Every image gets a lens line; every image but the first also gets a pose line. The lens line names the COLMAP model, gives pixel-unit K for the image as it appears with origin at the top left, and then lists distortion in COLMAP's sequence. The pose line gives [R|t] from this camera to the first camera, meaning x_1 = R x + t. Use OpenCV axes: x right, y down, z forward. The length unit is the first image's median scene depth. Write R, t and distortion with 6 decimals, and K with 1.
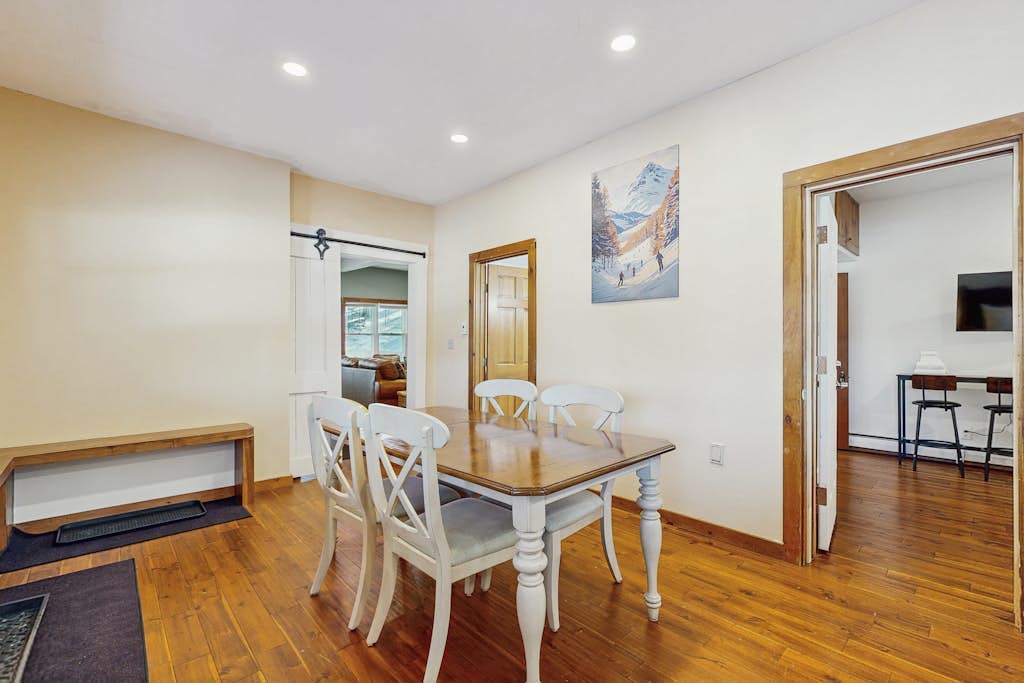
lens RADIAL K [[446.6, 0, 517.4], [0, 446.6, 343.0], [0, 0, 1]] dist [-0.008674, 0.004395]
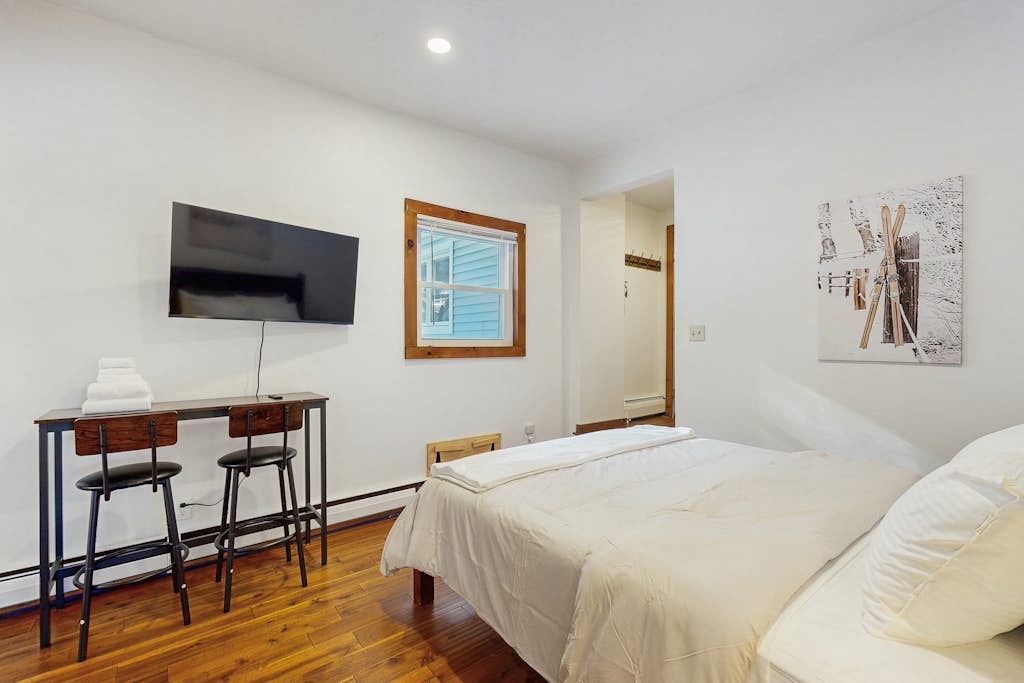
lens RADIAL K [[446.6, 0, 517.2], [0, 446.6, 339.9], [0, 0, 1]] dist [-0.008674, 0.004395]
pose [[0.084610, -0.006734, 0.996391, 0.517173], [-0.002725, 0.999972, 0.006990, -0.005251], [-0.996410, -0.003307, 0.084590, 0.564477]]
